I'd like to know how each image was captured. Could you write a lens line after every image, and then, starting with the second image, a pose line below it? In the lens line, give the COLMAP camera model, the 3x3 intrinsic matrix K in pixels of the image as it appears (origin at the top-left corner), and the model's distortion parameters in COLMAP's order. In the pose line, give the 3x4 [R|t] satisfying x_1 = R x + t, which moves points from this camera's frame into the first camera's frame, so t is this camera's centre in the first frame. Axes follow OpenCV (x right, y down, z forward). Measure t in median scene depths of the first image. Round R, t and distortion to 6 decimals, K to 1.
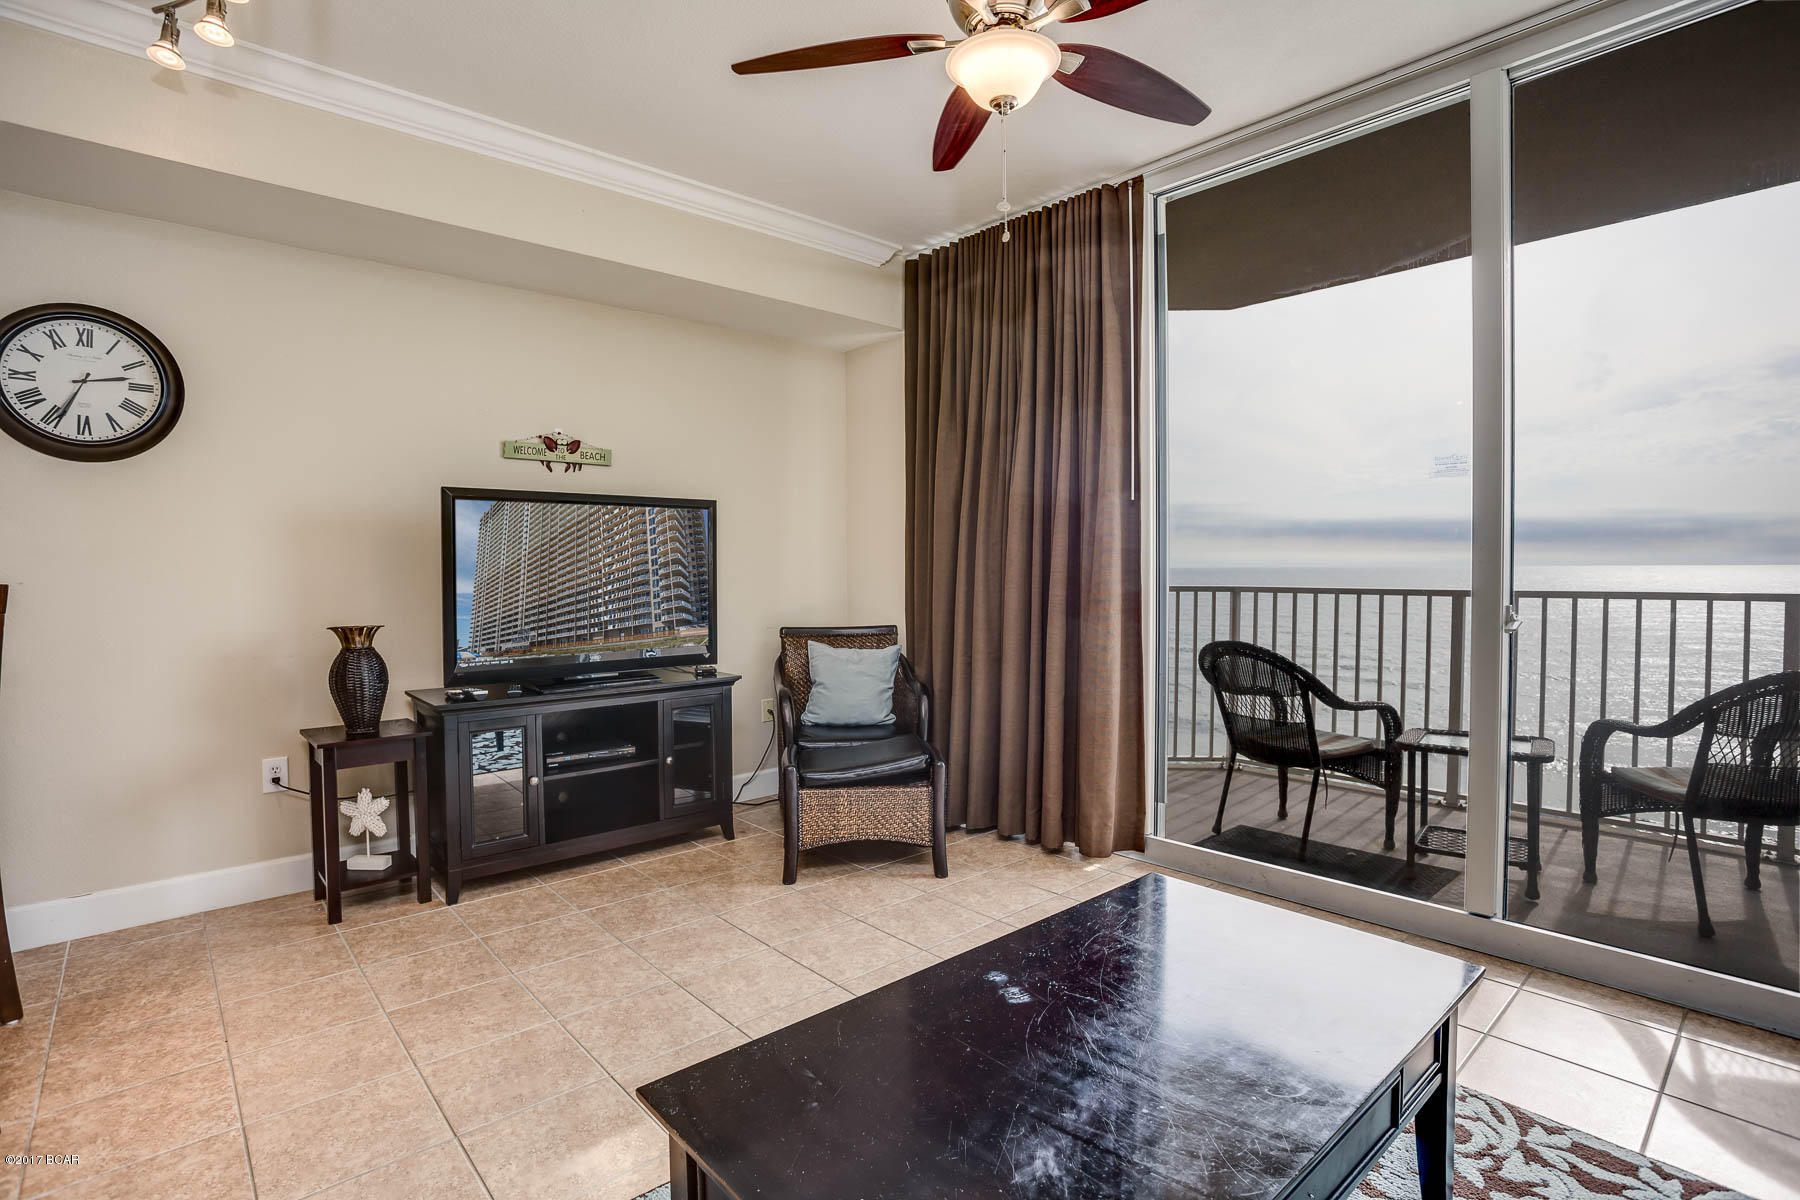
lens RADIAL K [[880.2, 0, 896.7], [0, 880.2, 585.4], [0, 0, 1]] dist [-0.000566, -0.000277]
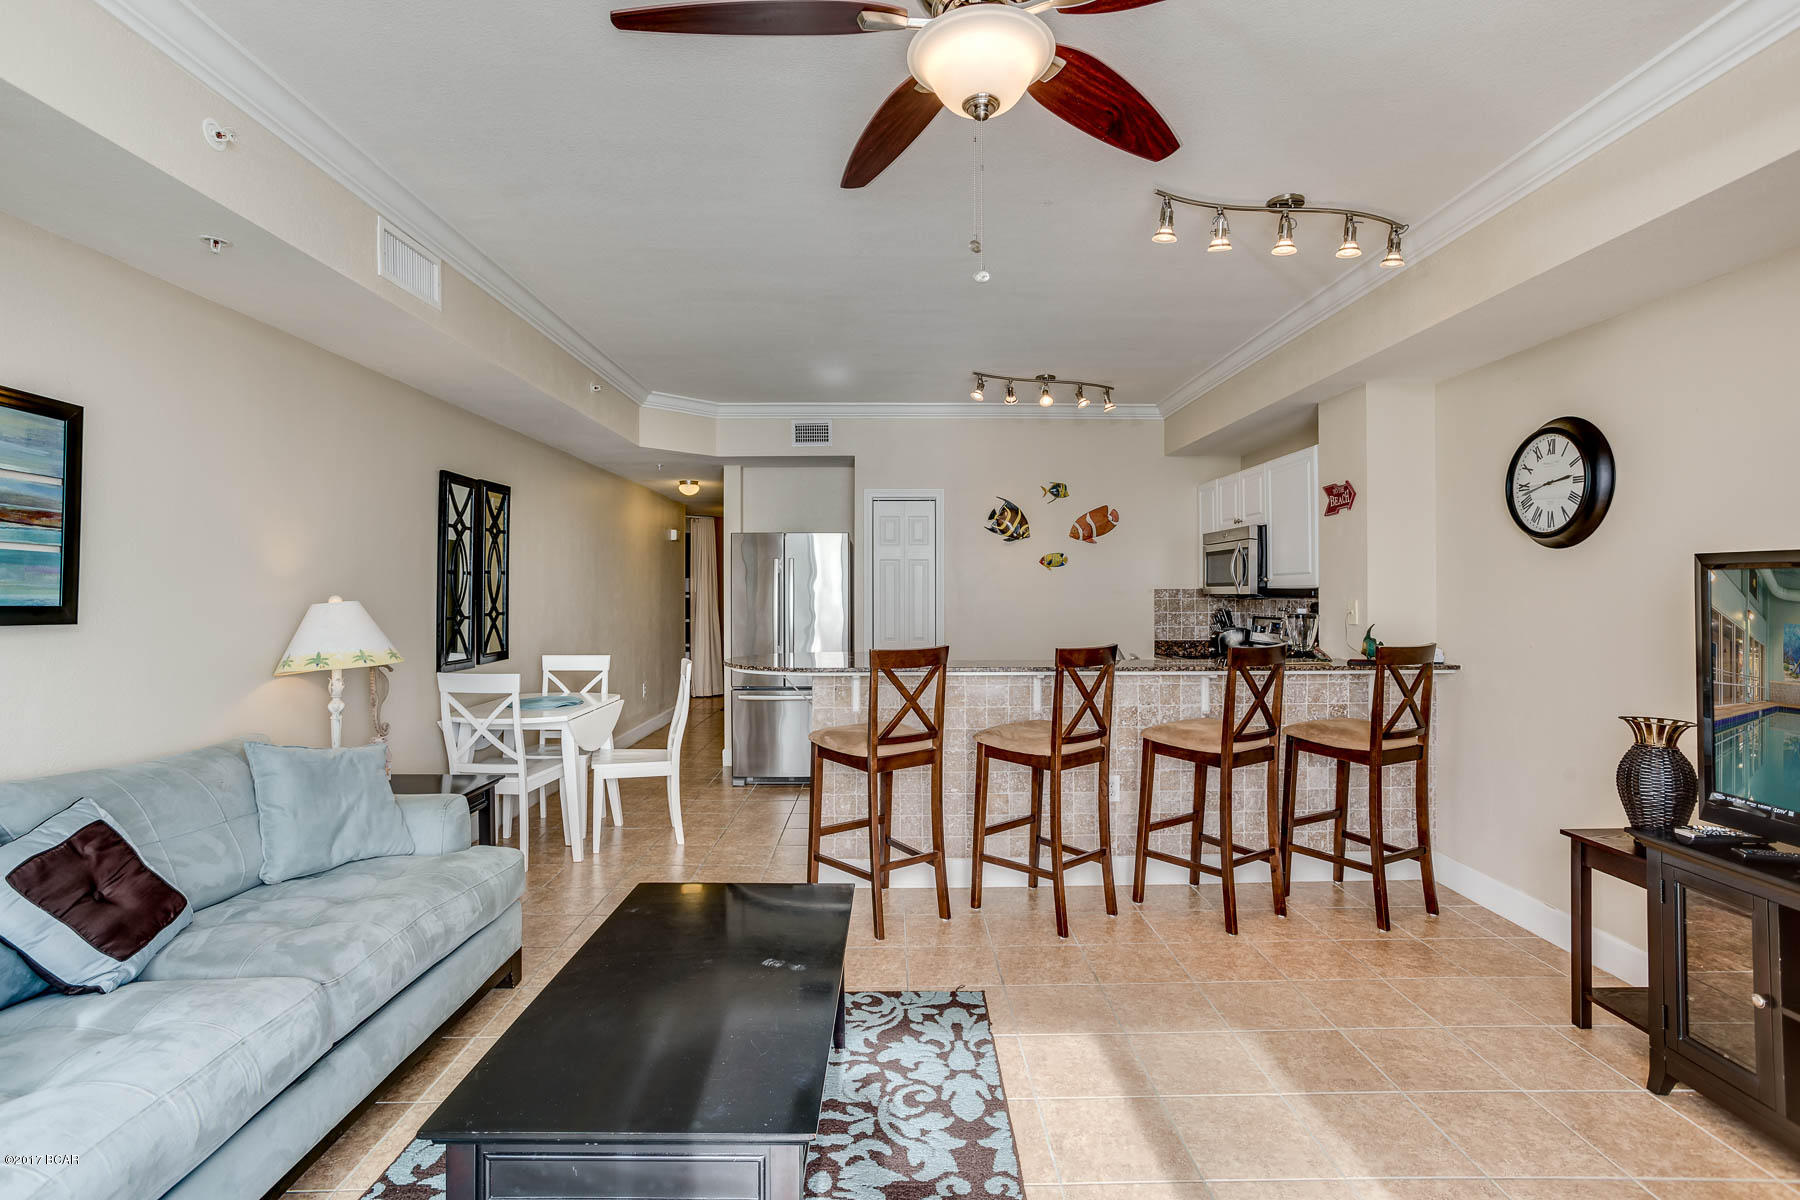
lens RADIAL K [[880.2, 0, 896.7], [0, 880.2, 585.4], [0, 0, 1]] dist [-0.000566, -0.000277]
pose [[-0.658518, -0.000545, -0.752564, 0.575543], [-0.027516, 0.999349, 0.023354, -0.093919], [0.752061, 0.036086, -0.658104, 1.113482]]
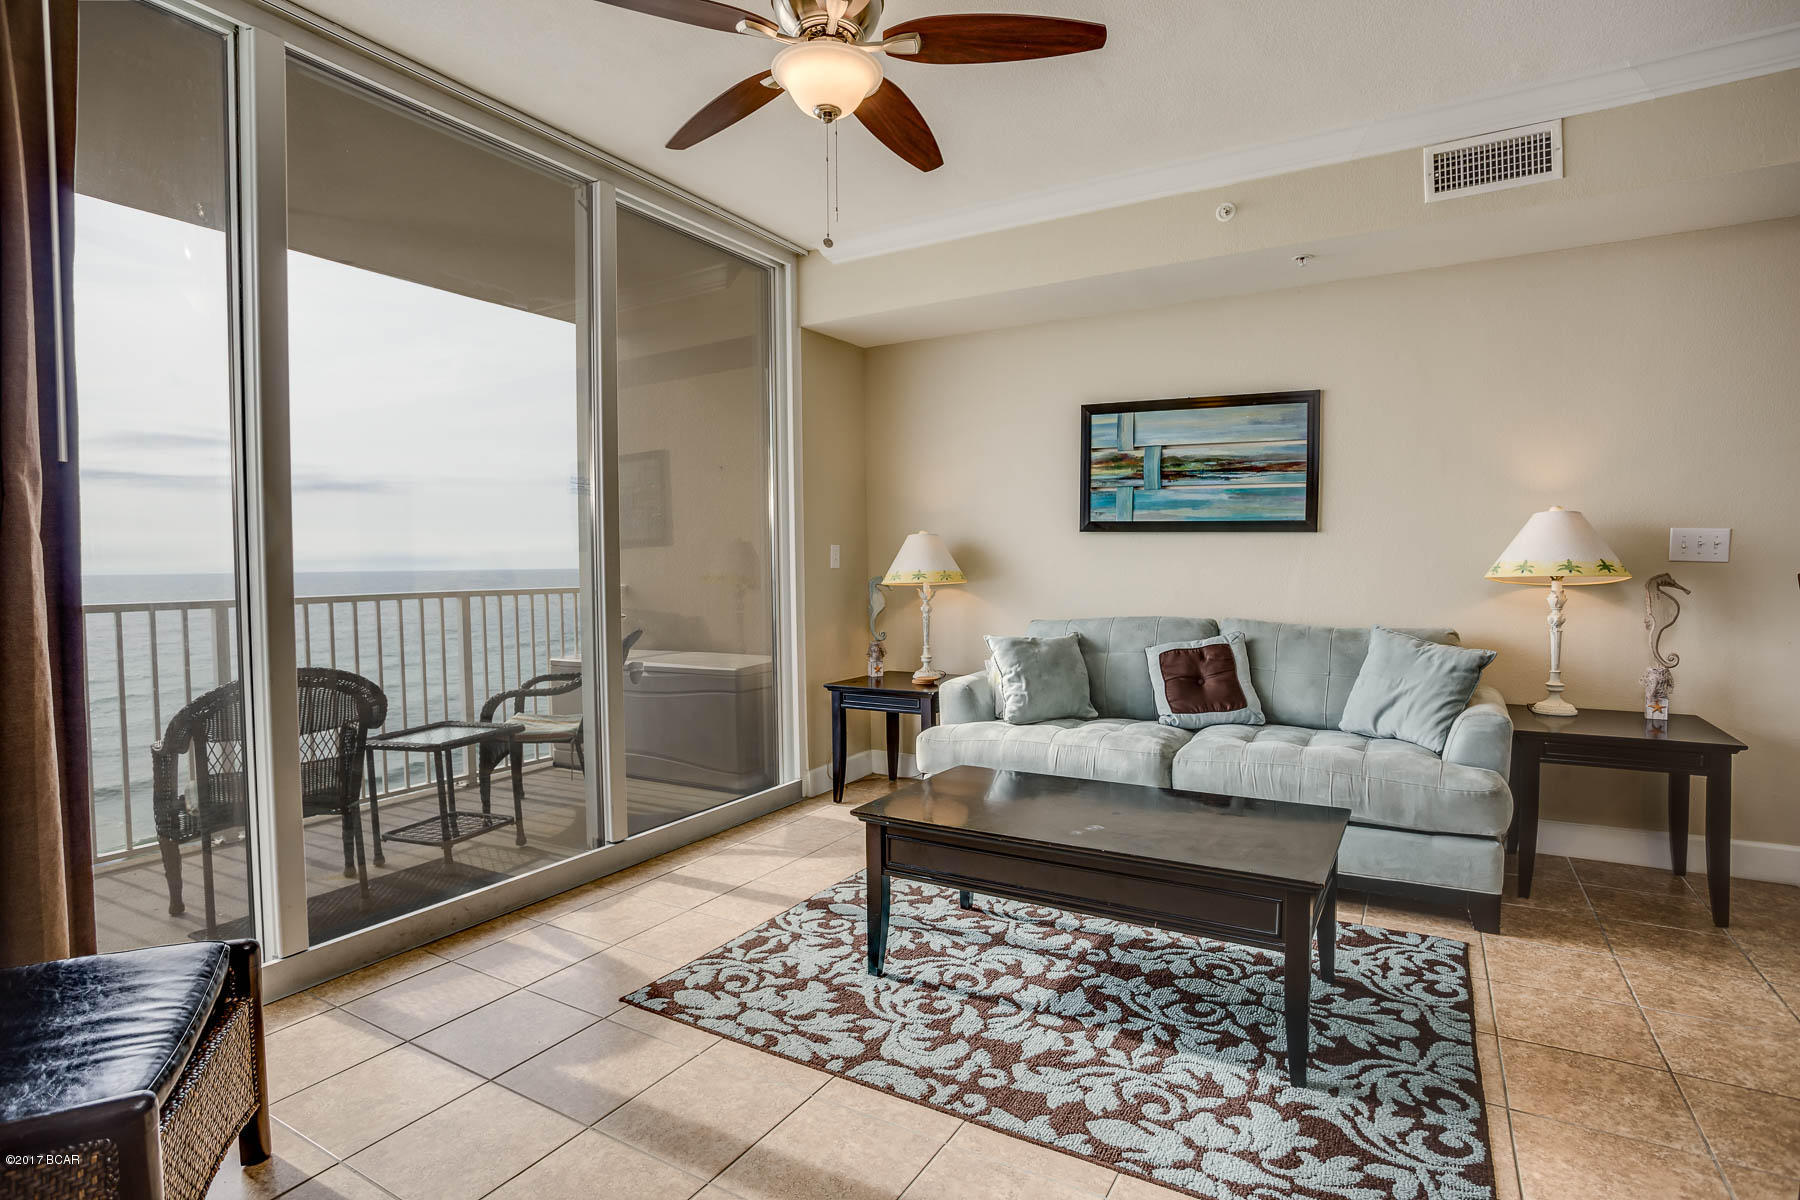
lens RADIAL K [[894.9, 0, 903.3], [0, 894.9, 580.1], [0, 0, 1]] dist [0.000525, 0.000125]
pose [[-0.308521, -0.013945, 0.951115, -0.636916], [0.049263, 0.998316, 0.030617, -0.013558], [-0.949941, 0.056301, -0.307314, 0.960881]]
